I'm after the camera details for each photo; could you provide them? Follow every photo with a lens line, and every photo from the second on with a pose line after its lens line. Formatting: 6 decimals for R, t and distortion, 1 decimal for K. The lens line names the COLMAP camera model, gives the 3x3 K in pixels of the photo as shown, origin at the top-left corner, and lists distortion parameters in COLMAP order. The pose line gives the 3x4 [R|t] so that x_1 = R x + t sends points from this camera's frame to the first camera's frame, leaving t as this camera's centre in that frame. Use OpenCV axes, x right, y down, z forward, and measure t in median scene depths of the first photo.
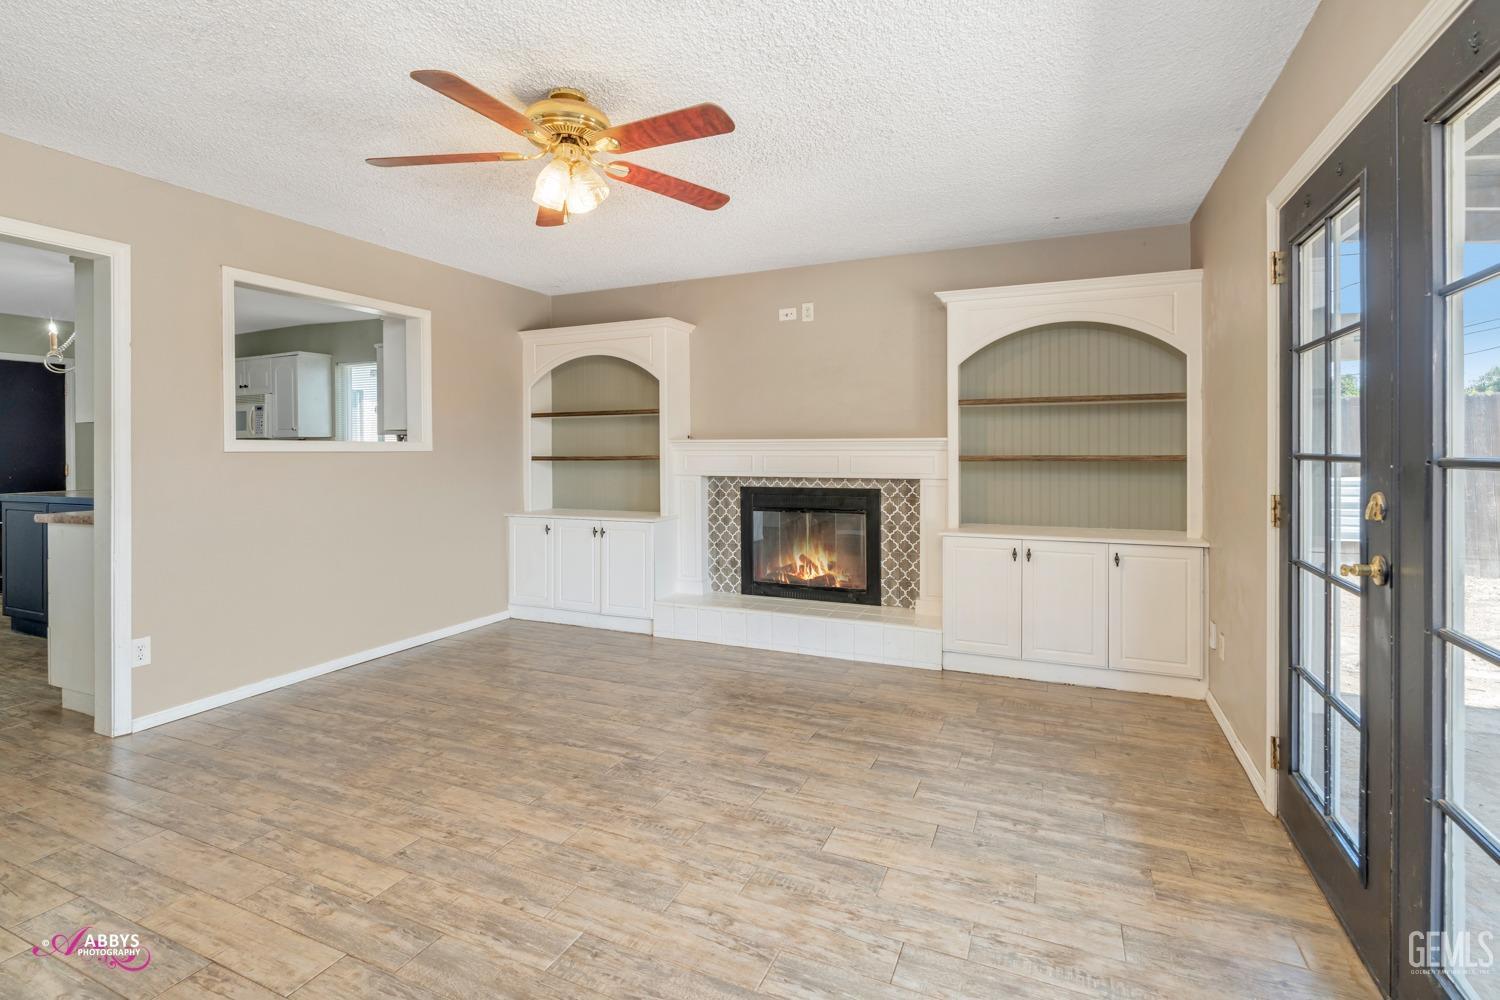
lens RADIAL K [[713.4, 0, 754.9], [0, 713.4, 452.8], [0, 0, 1]] dist [-0.003109, -0.001455]
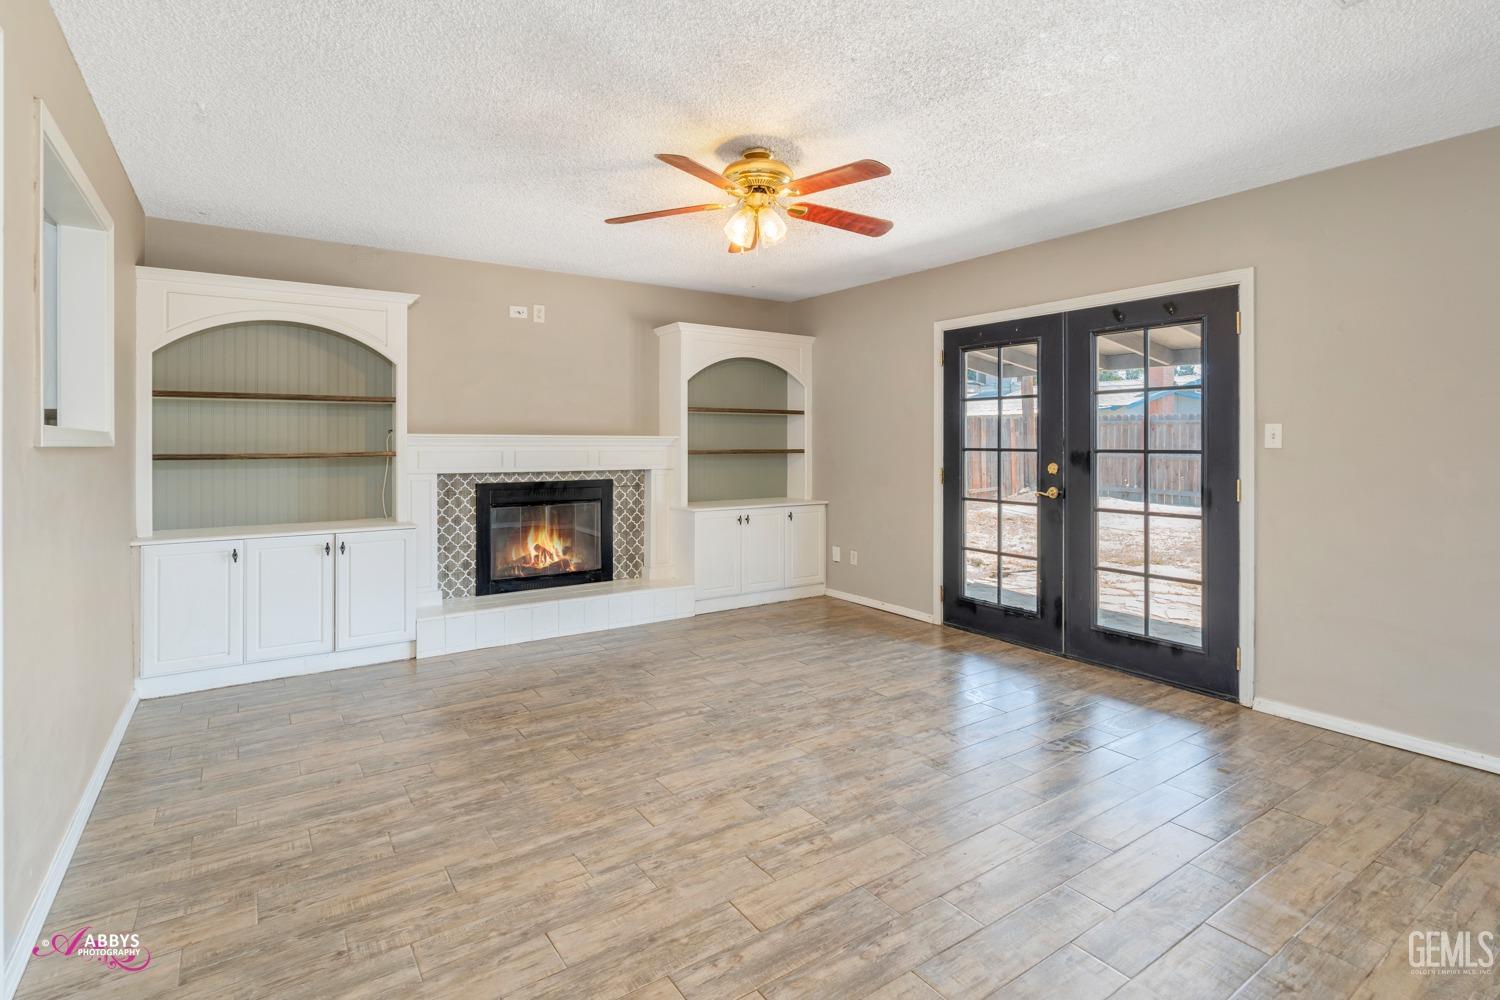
lens RADIAL K [[713.4, 0, 749.5], [0, 713.4, 442.7], [0, 0, 1]] dist [-0.003109, -0.001455]
pose [[0.531878, 0.003621, 0.846813, -0.791788], [0.000750, 0.999988, -0.004747, -0.003516], [-0.846821, 0.003160, 0.531869, 0.225763]]
